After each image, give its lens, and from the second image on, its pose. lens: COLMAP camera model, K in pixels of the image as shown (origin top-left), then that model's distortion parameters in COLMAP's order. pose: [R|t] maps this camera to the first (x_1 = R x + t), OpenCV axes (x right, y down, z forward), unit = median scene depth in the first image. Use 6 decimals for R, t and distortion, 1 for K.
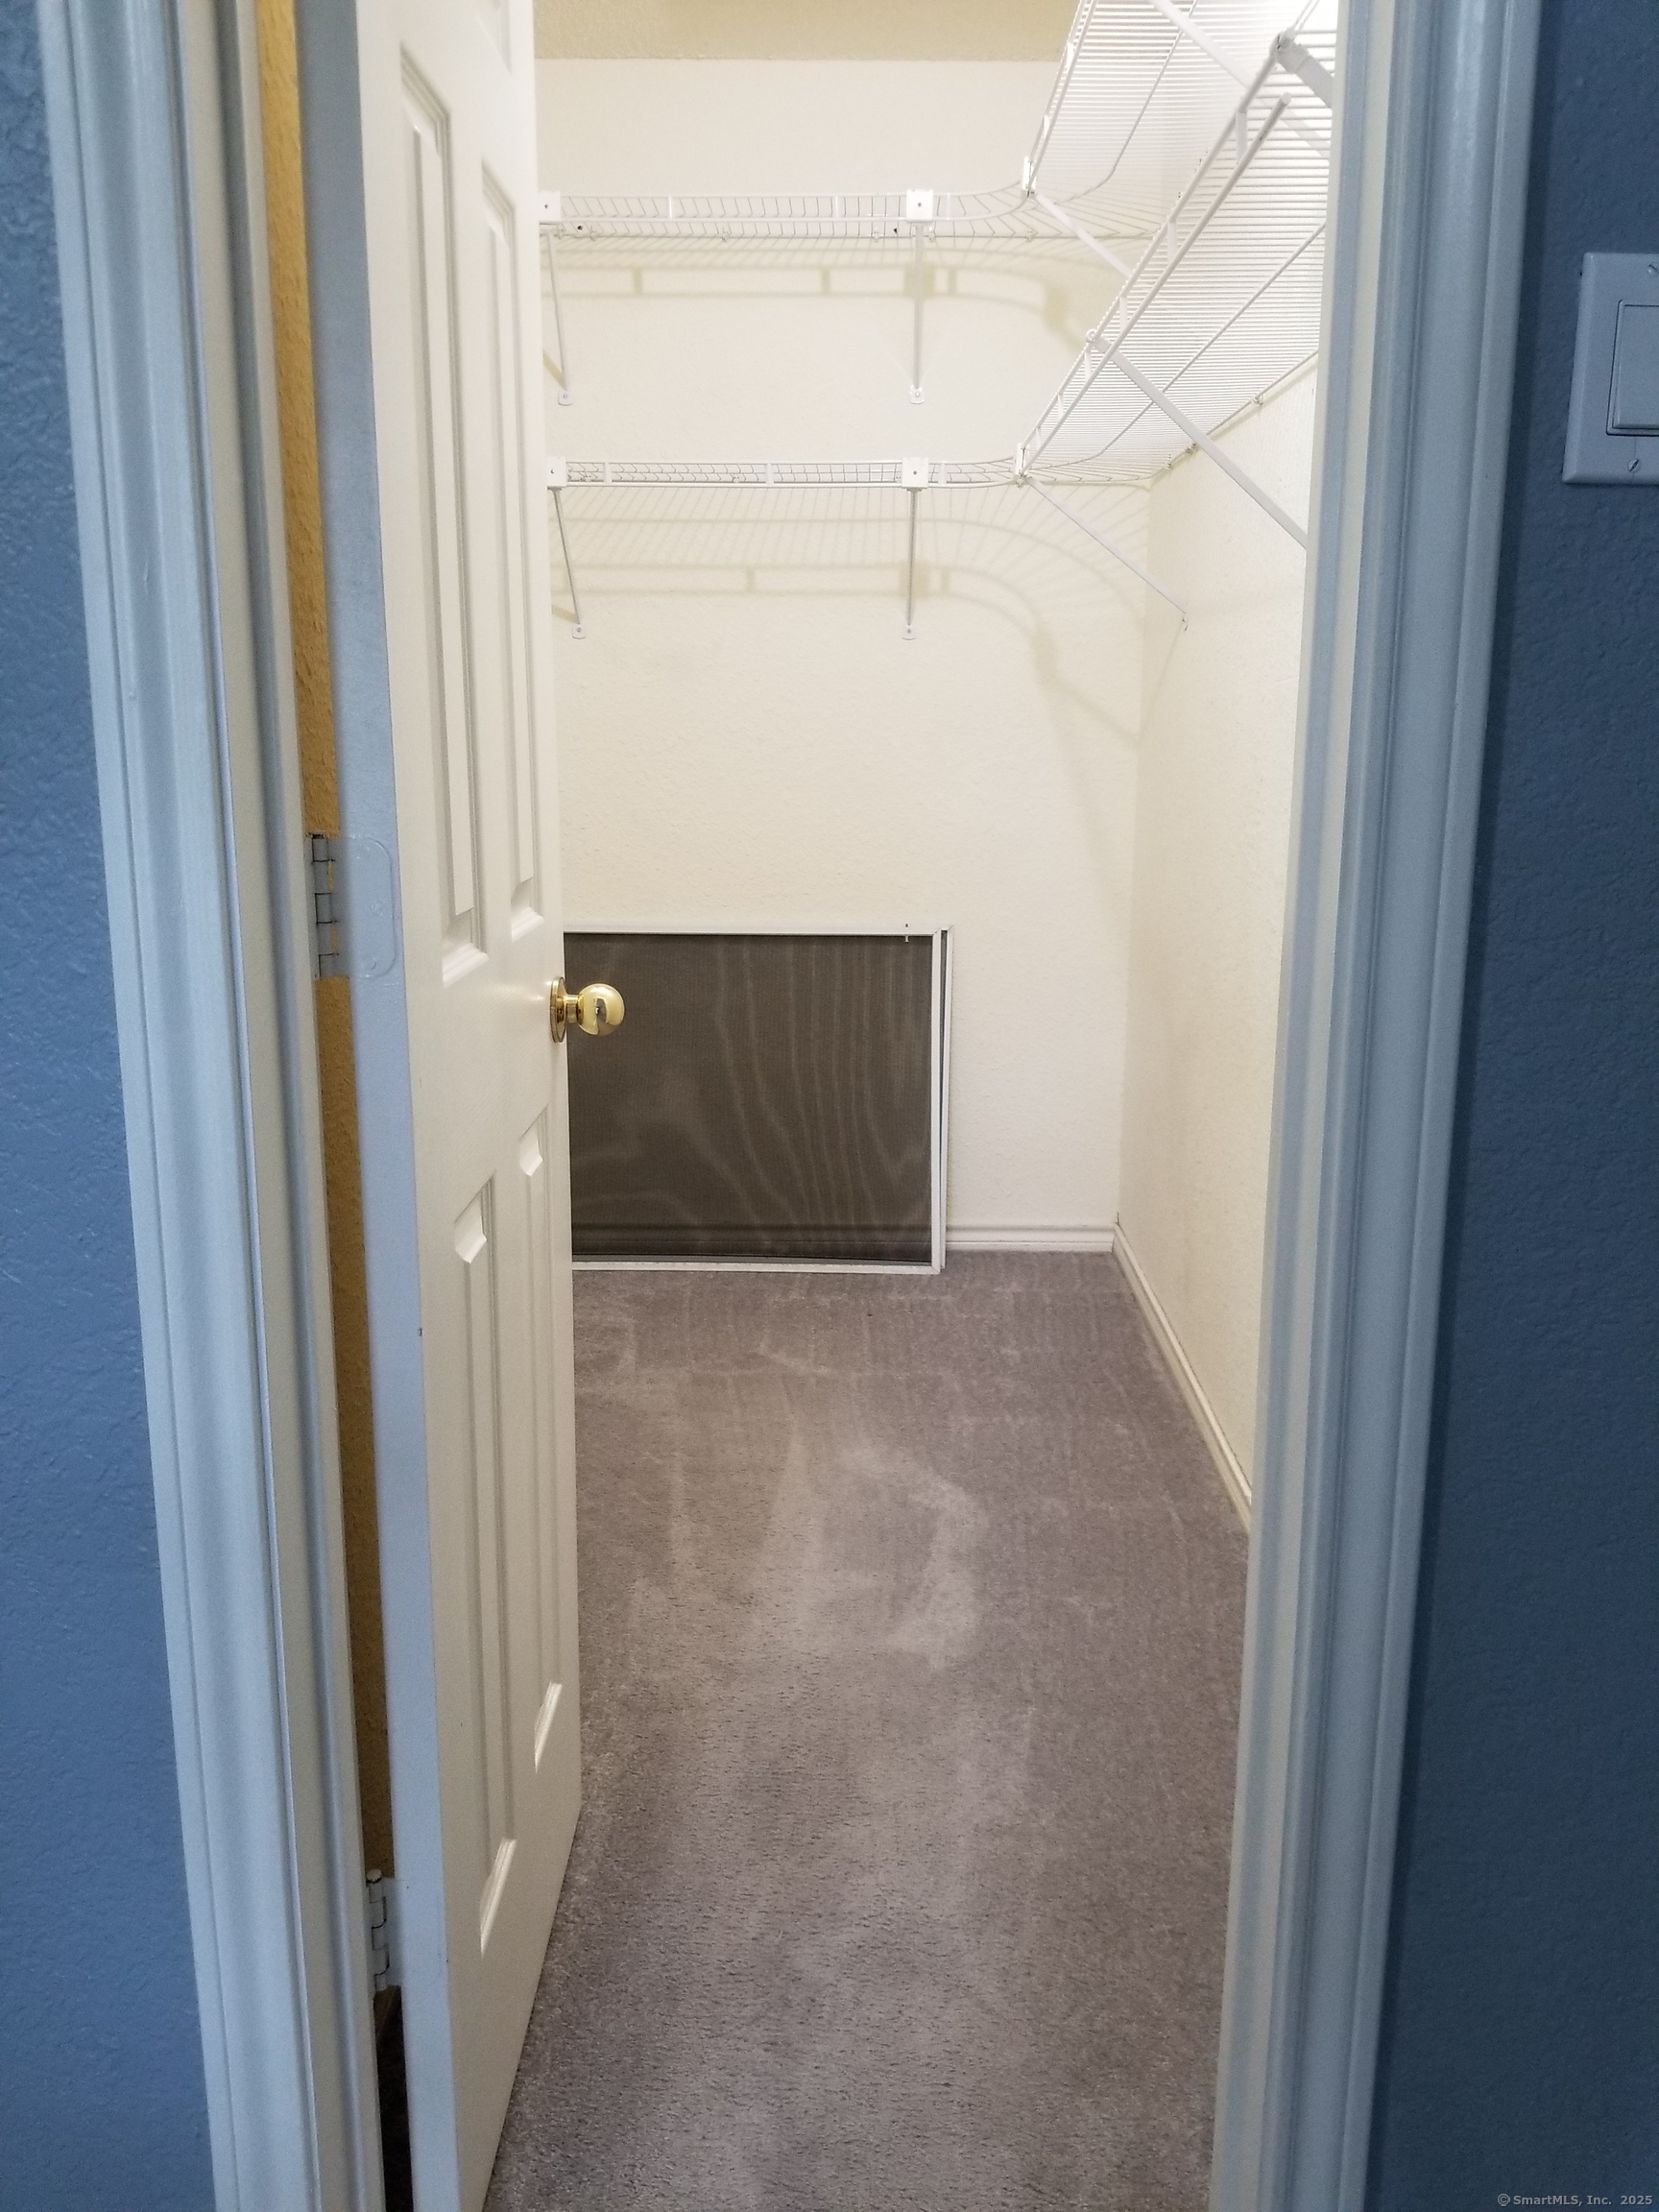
lens RADIAL K [[1751.4, 0, 829.5], [0, 1751.4, 1106.0], [0, 0, 1]] dist [0.117113, -0.248458]
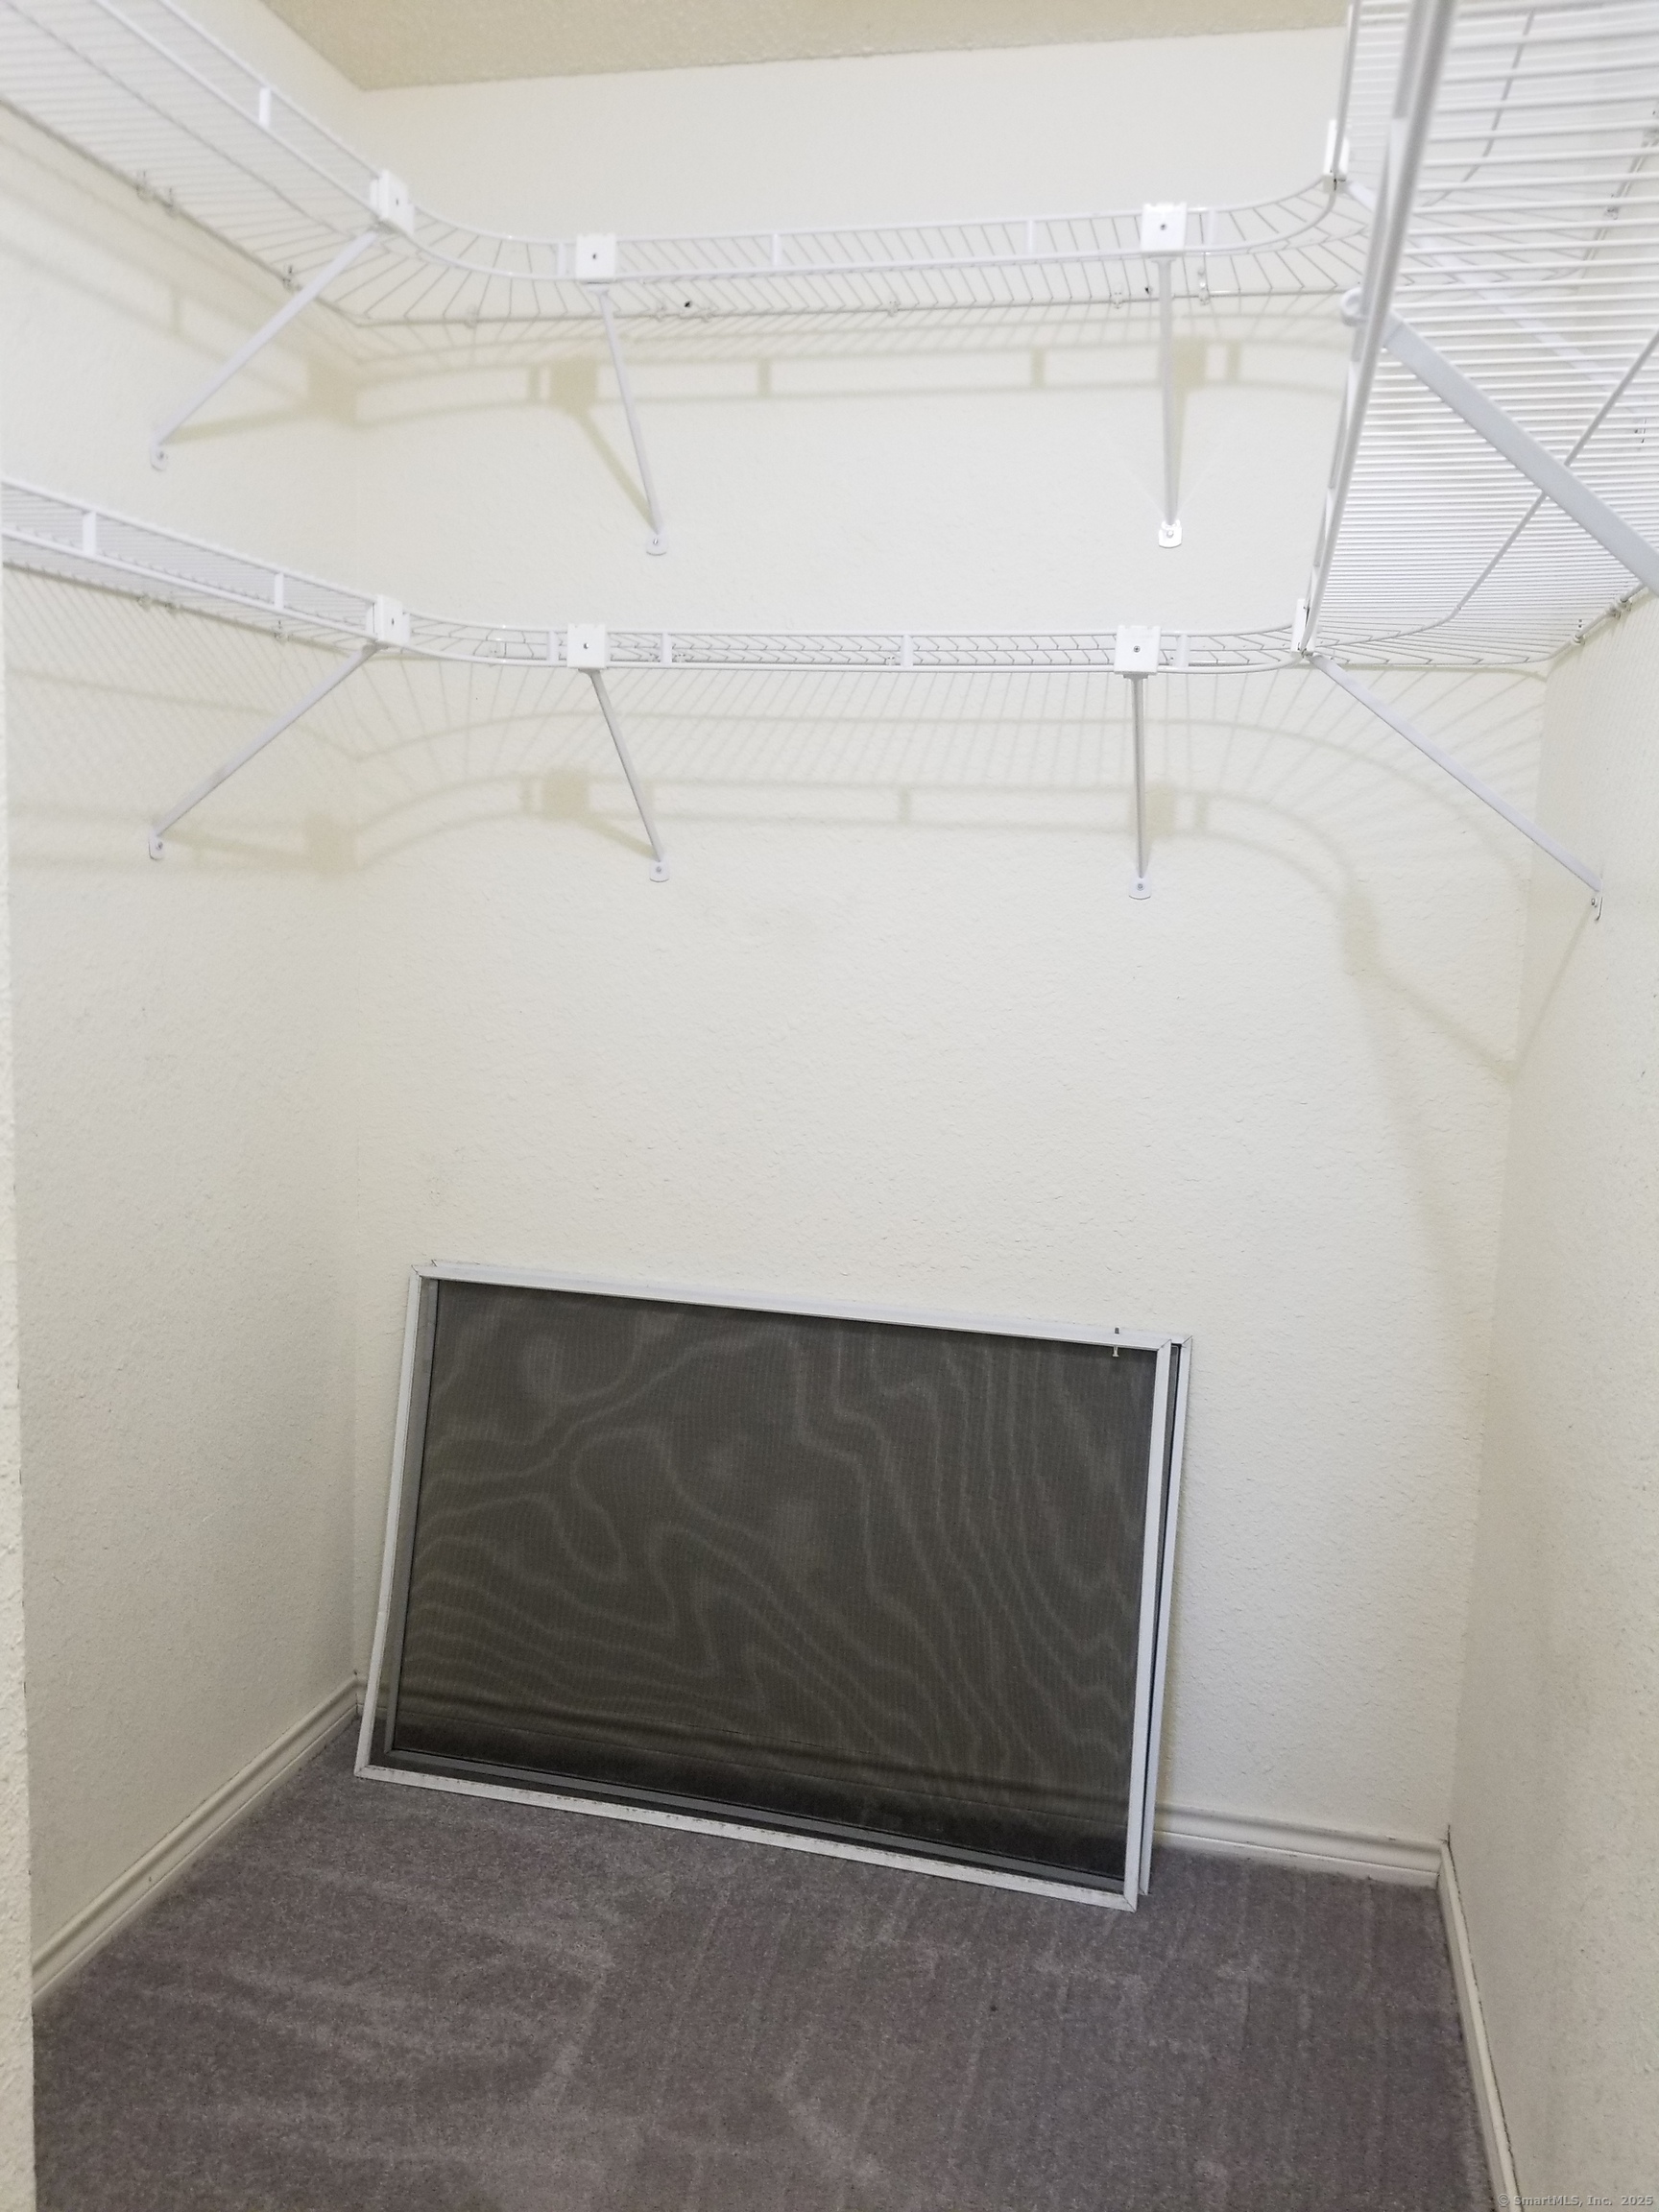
lens RADIAL K [[1729.4, 0, 847.8], [0, 1729.4, 1103.5], [0, 0, 1]] dist [0.101245, -0.194824]
pose [[0.976430, 0.059177, -0.207564, 0.079705], [-0.078771, 0.993051, -0.087436, -0.130293], [0.200947, 0.101725, 0.974306, 0.377785]]
